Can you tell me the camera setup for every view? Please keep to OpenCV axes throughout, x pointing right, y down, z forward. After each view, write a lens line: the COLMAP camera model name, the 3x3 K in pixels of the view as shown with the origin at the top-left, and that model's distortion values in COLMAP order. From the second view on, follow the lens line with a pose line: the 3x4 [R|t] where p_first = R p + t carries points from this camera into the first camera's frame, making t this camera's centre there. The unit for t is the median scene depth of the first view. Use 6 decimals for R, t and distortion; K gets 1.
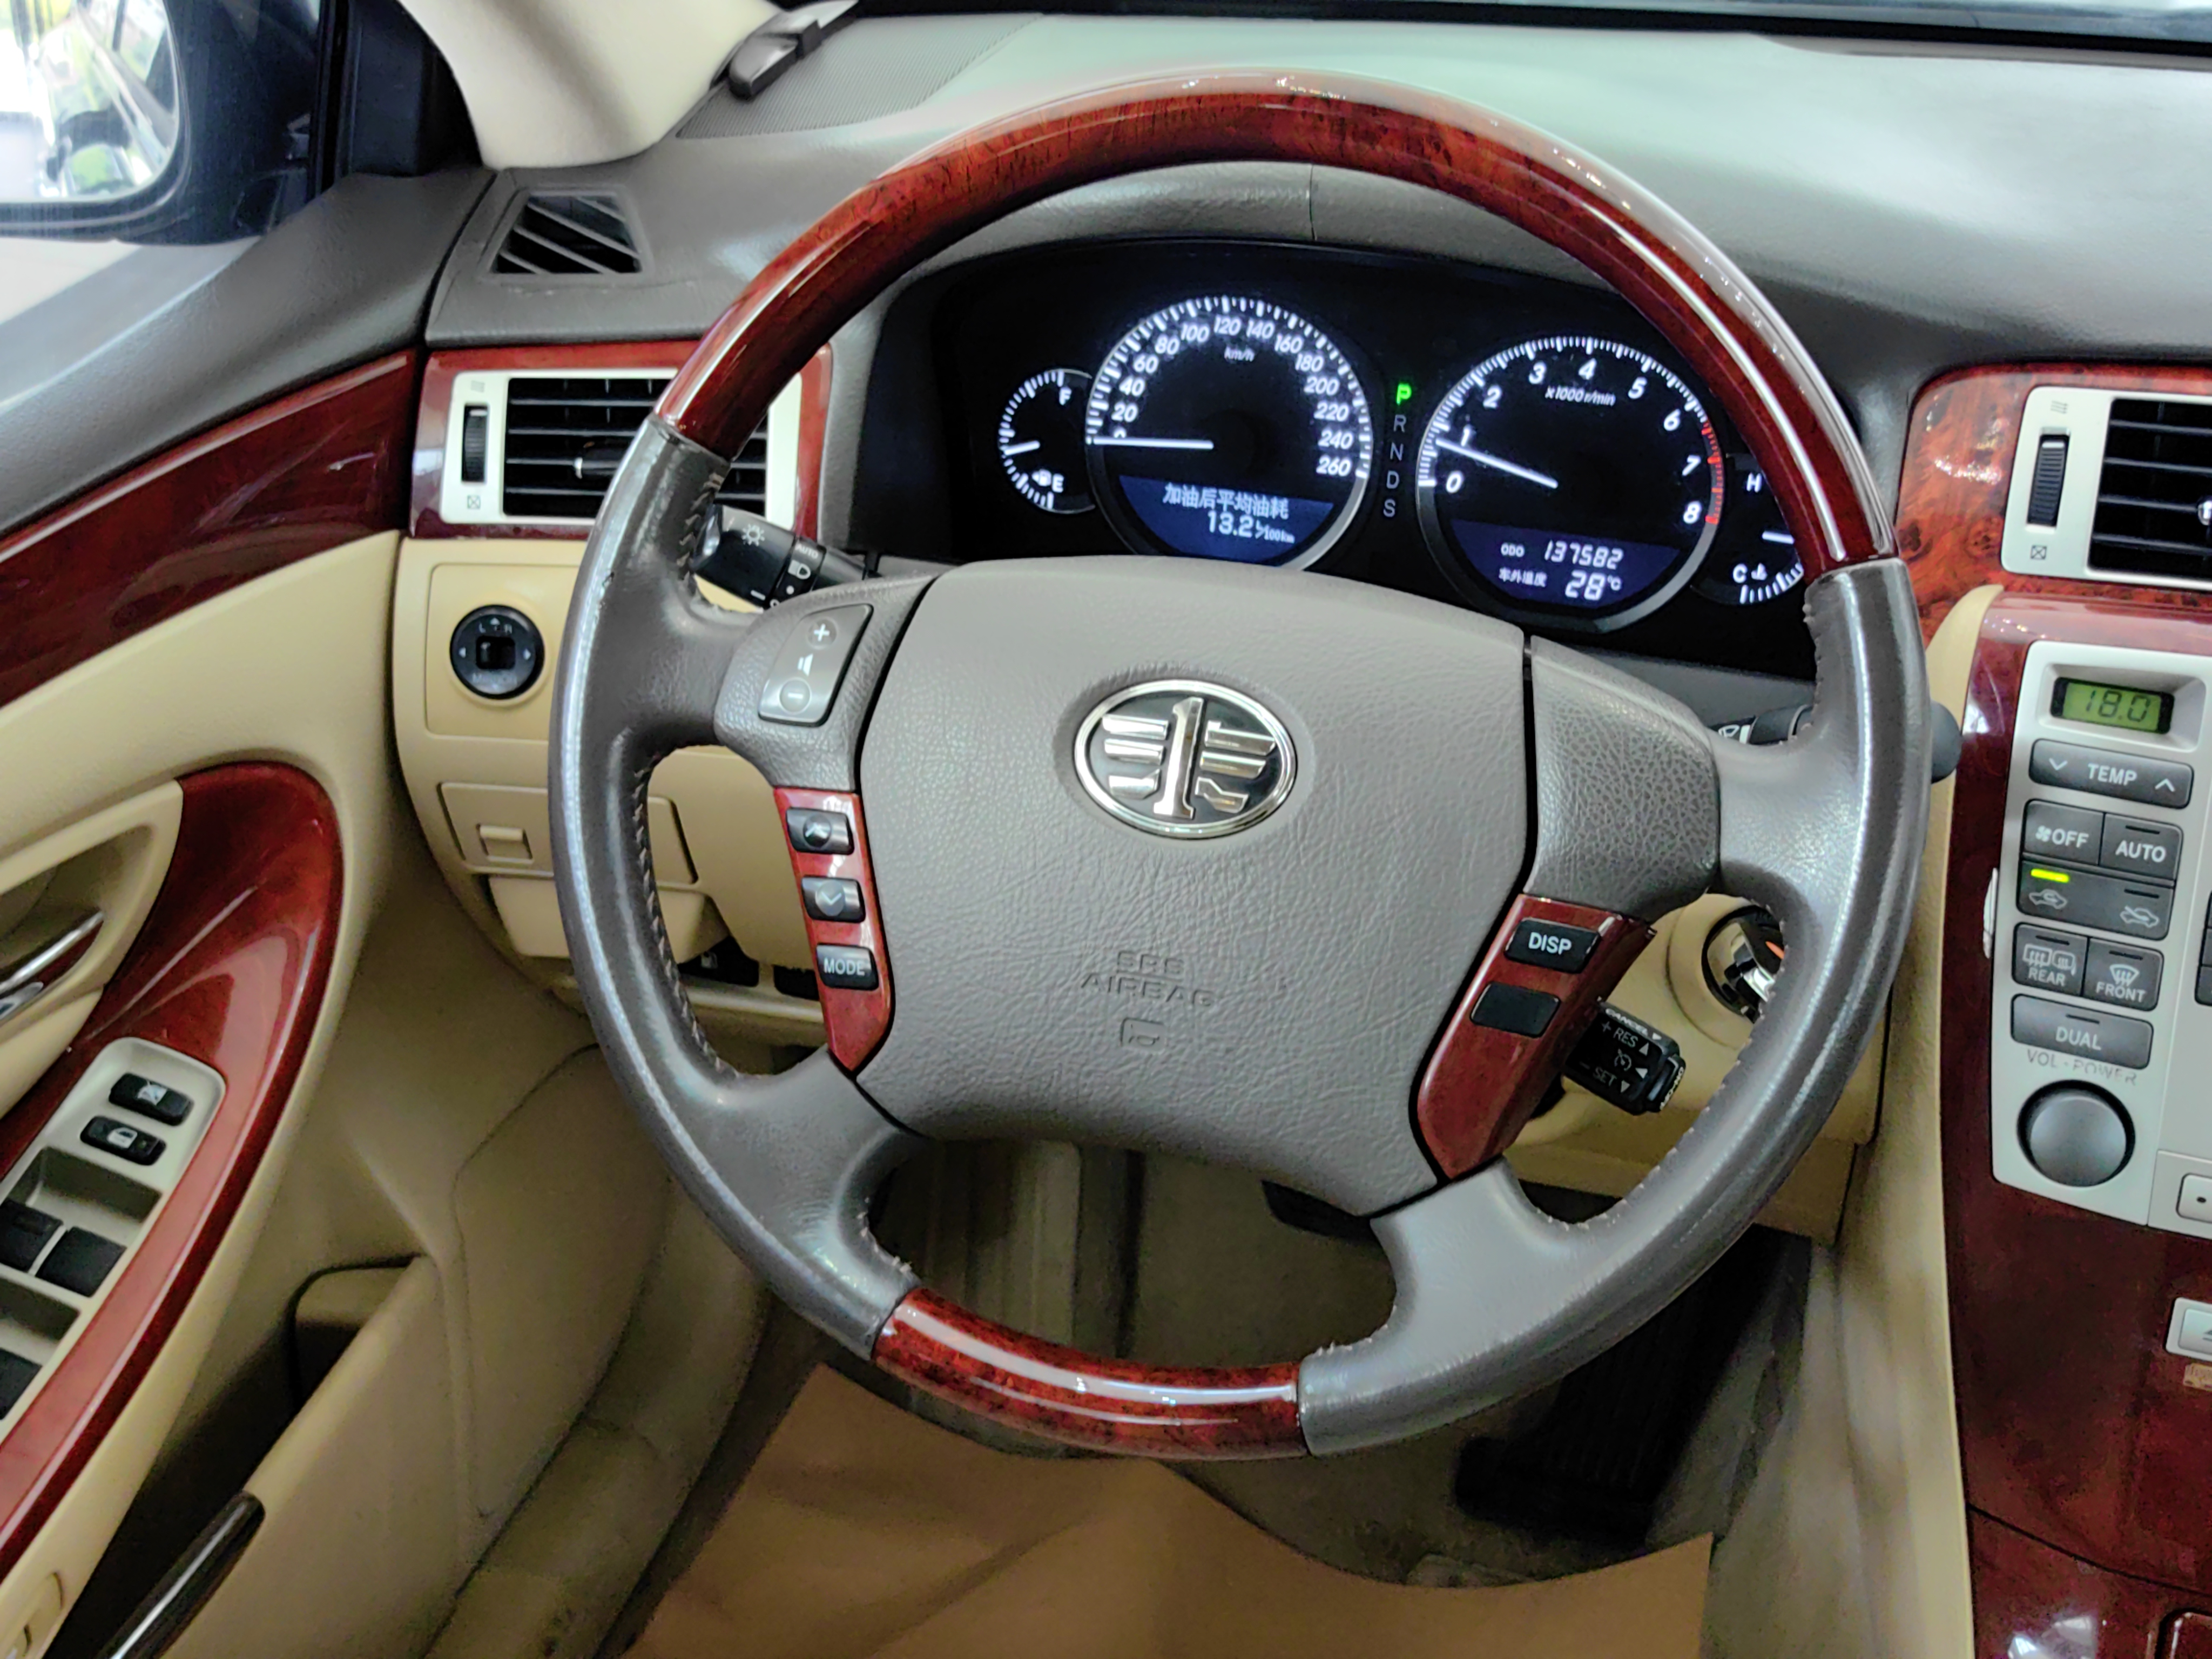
lens RADIAL K [[2872.2, 0, 1090.8], [0, 2872.2, 852.8], [0, 0, 1]] dist [0.018214, 0.000000]
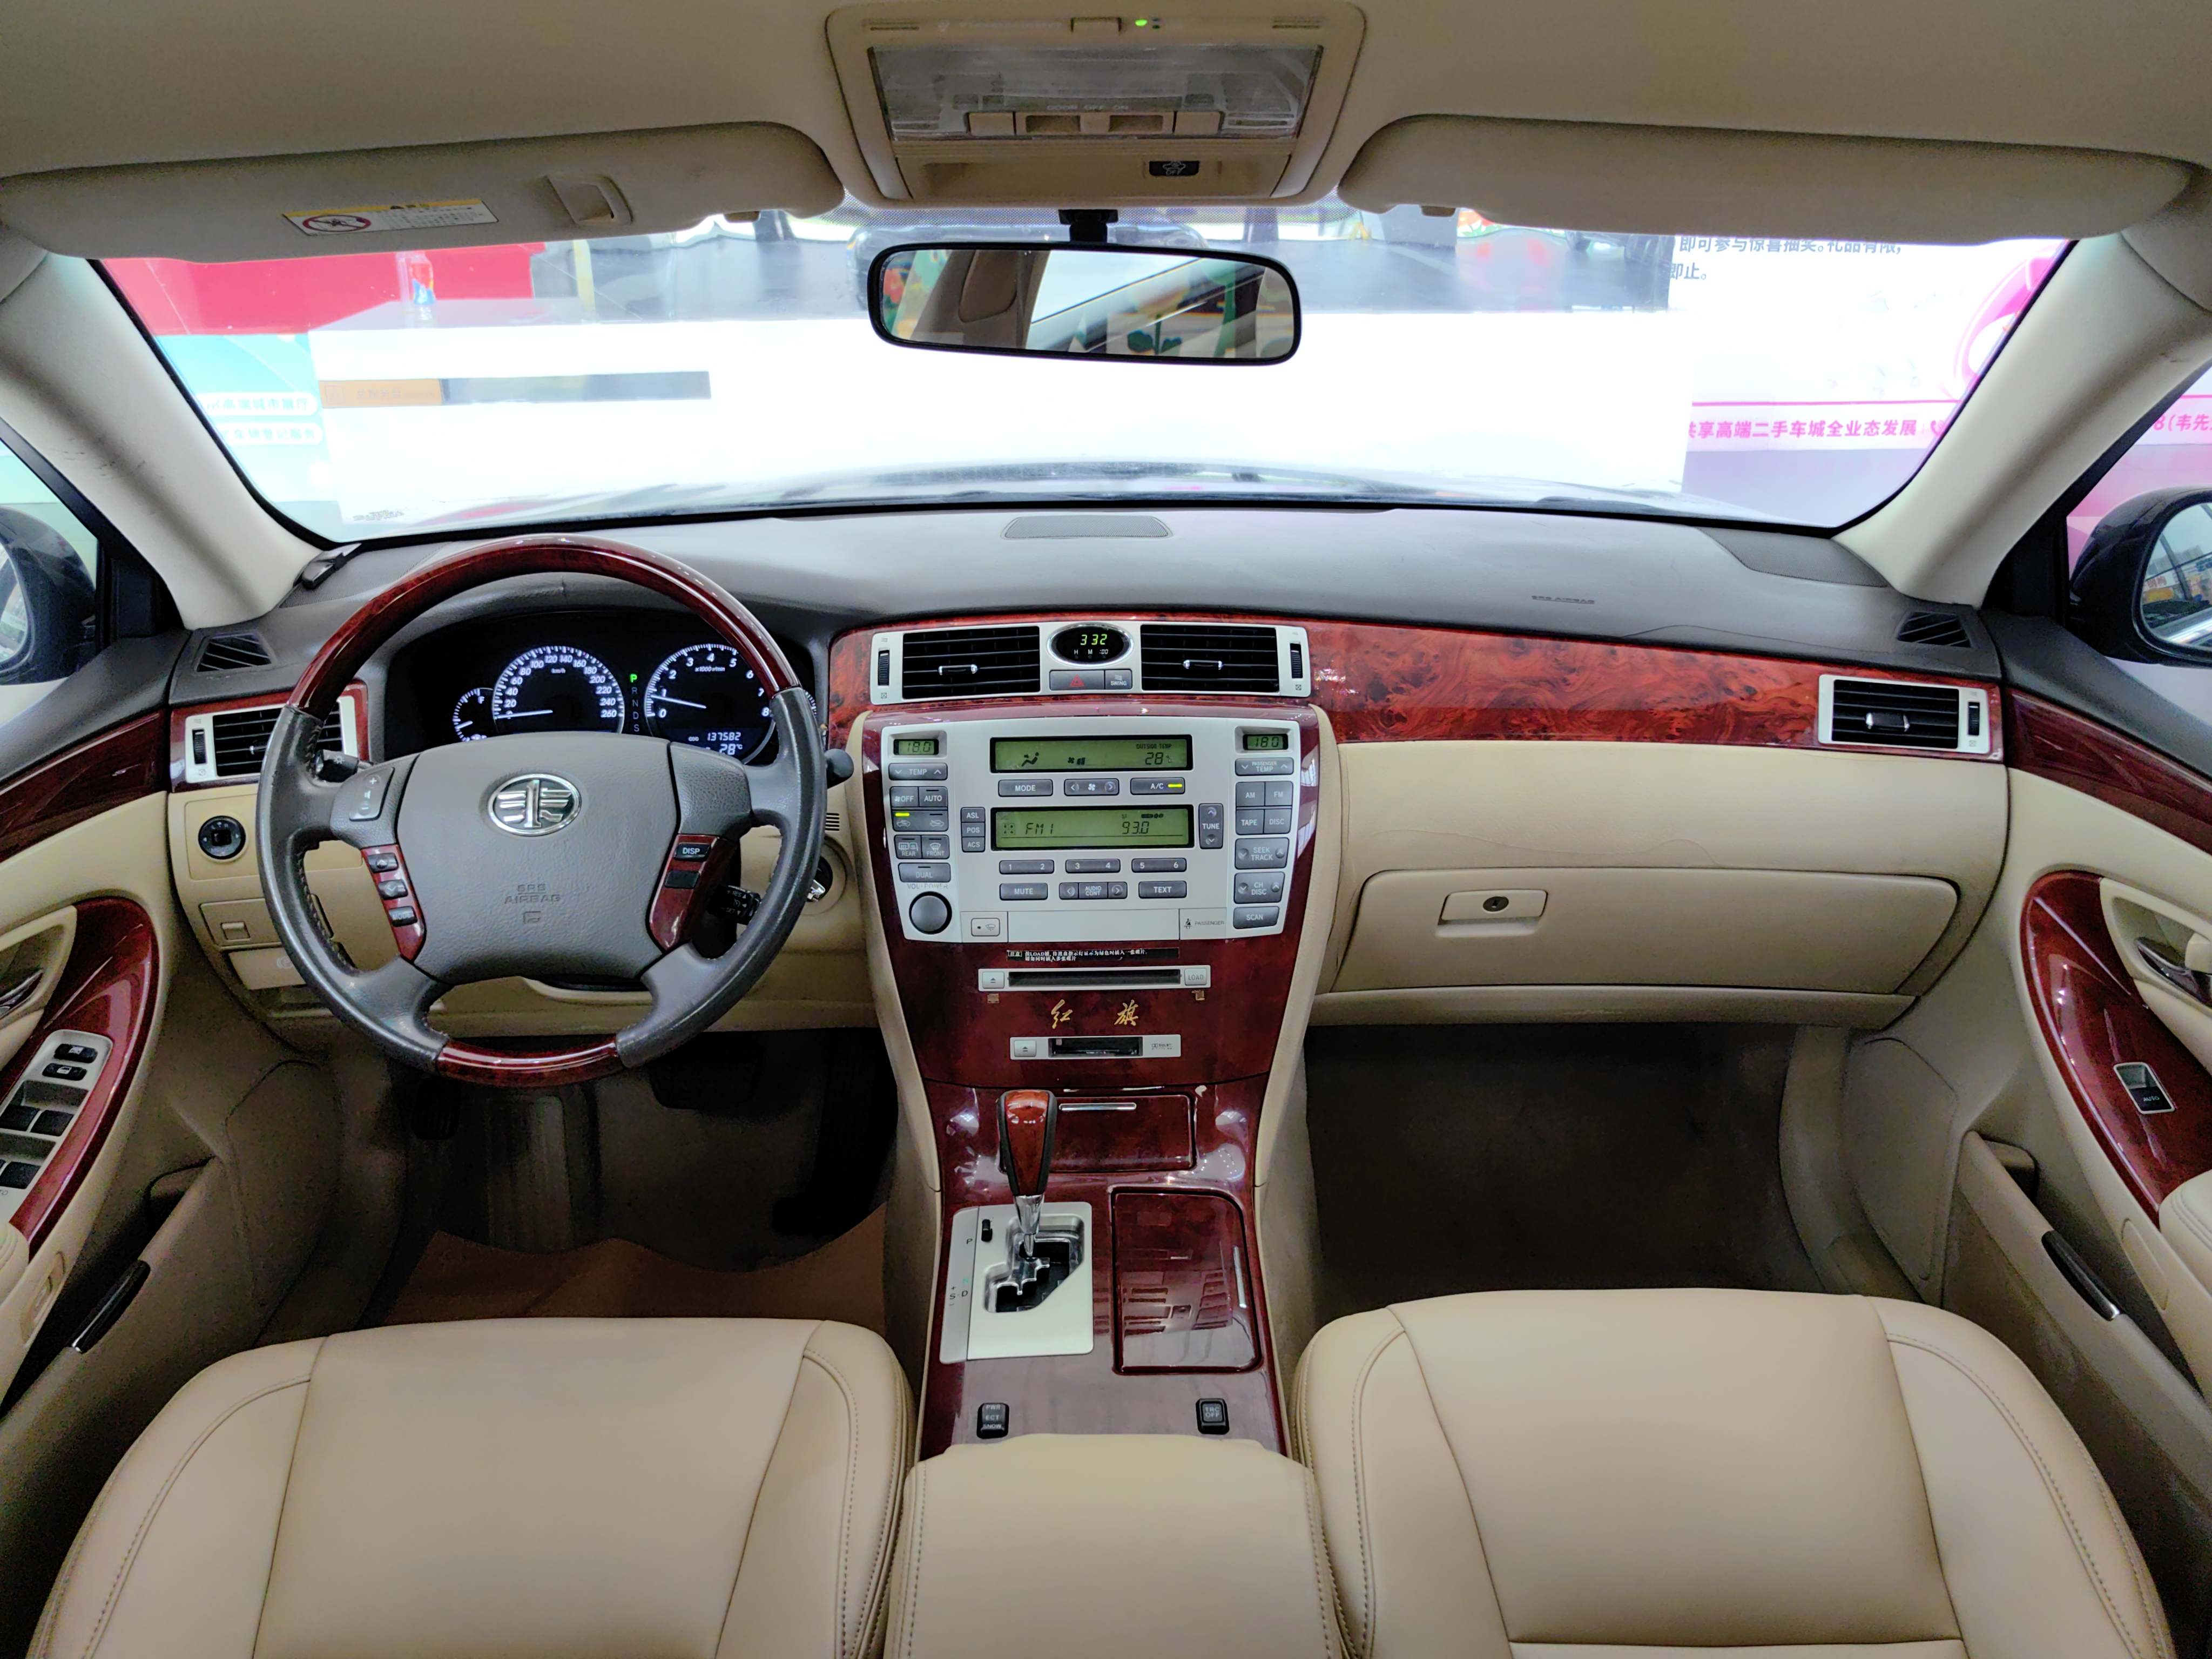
lens RADIAL K [[1860.7, 0, 1128.0], [0, 1860.7, 825.3], [0, 0, 1]] dist [0.024266, -0.040491]
pose [[0.950200, -0.142290, 0.277260, 0.058965], [0.180695, 0.976415, -0.118167, 0.223141], [-0.253907, 0.162382, 0.953501, -0.556370]]
